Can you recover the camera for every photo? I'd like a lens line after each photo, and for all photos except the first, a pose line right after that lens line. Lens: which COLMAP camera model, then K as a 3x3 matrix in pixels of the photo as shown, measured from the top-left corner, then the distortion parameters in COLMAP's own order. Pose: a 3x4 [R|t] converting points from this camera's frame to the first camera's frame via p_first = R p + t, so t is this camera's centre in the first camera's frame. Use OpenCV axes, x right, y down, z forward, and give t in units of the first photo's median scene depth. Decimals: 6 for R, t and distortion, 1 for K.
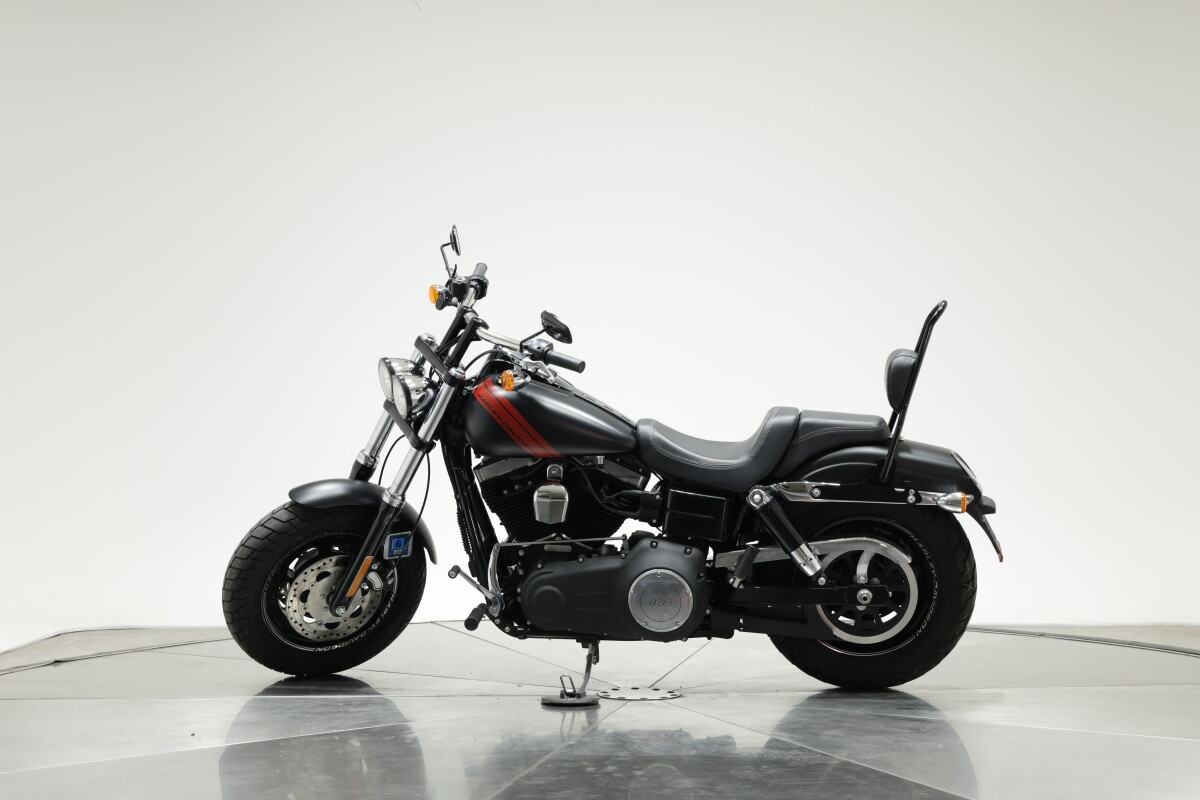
lens RADIAL K [[1617.8, 0, 600.0], [0, 1617.8, 400.0], [0, 0, 1]] dist [0.007366, -0.019153]
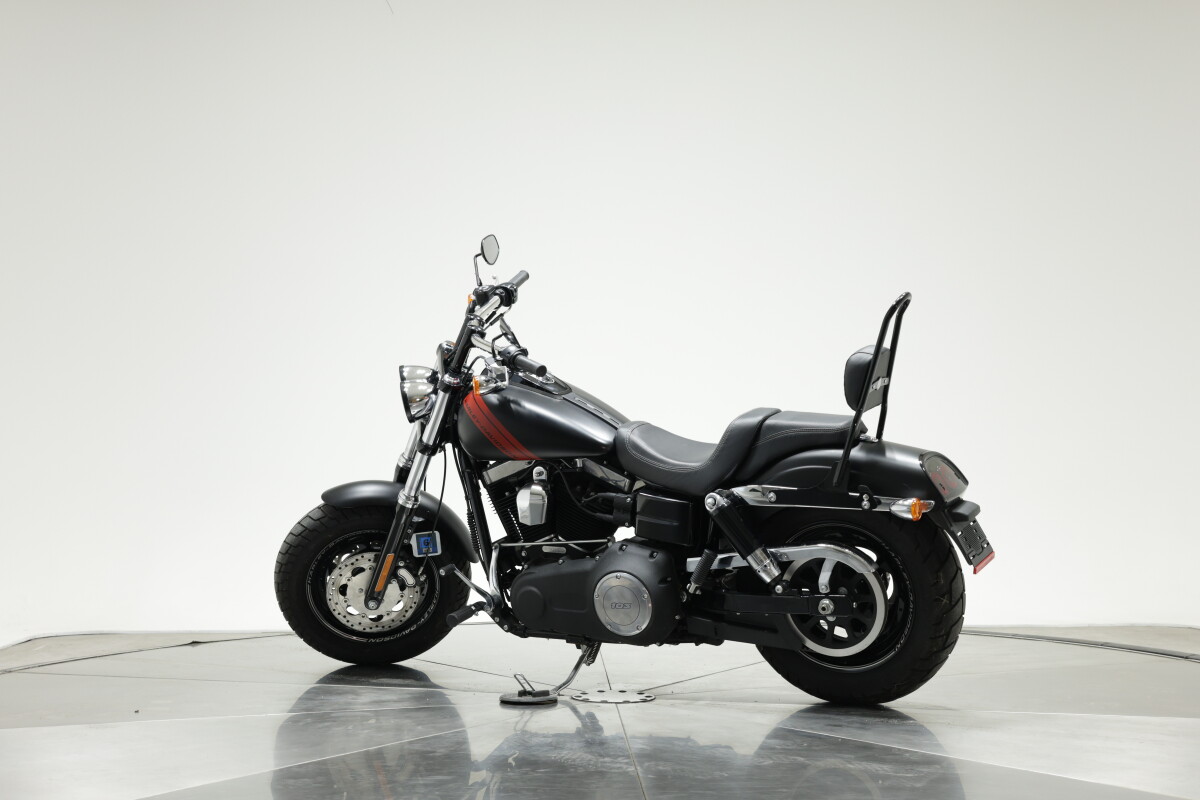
lens RADIAL K [[1617.8, 0, 600.0], [0, 1617.8, 400.0], [0, 0, 1]] dist [0.007366, -0.019153]
pose [[0.933980, -0.013429, -0.357072, 0.369260], [0.013606, 0.999905, -0.002016, 0.000124], [0.357065, -0.002975, 0.934075, 0.062431]]
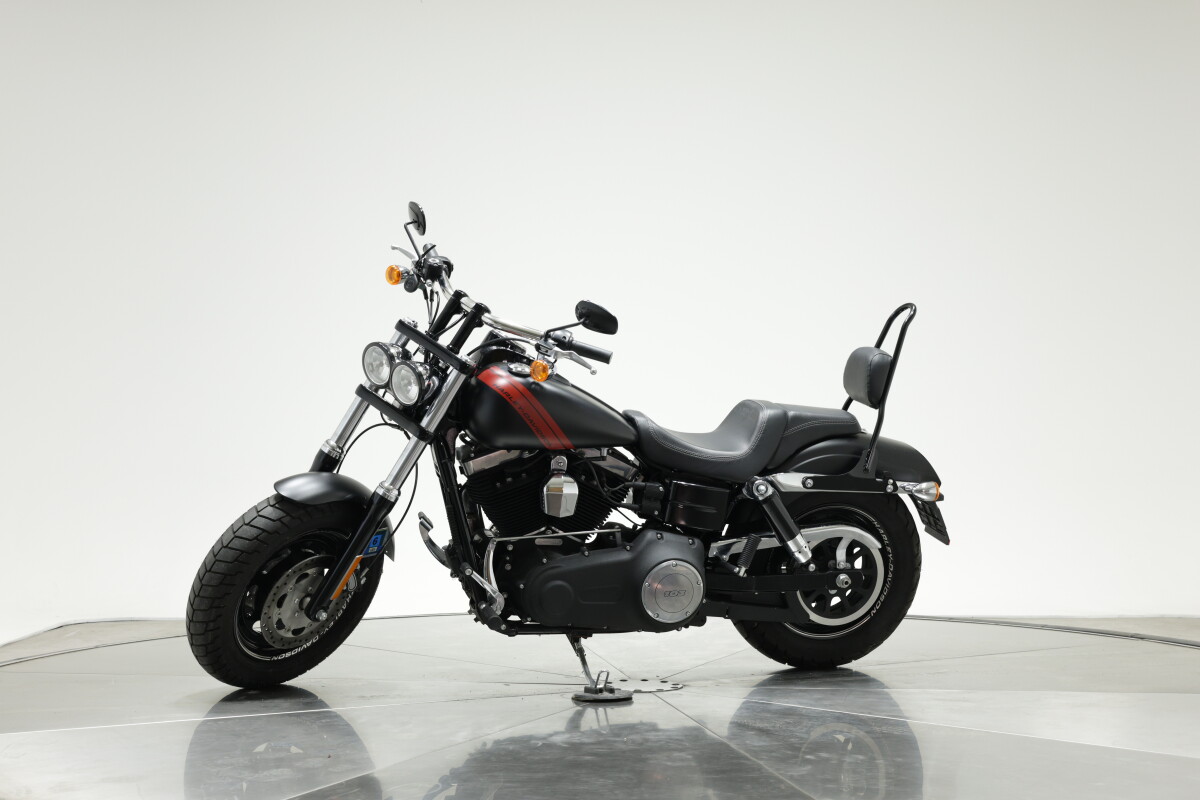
lens RADIAL K [[1617.8, 0, 600.0], [0, 1617.8, 400.0], [0, 0, 1]] dist [0.007366, -0.019153]
pose [[0.914055, 0.011310, 0.405433, -0.399622], [-0.017492, 0.999780, 0.011545, -0.005907], [-0.405213, -0.017644, 0.914052, 0.097023]]
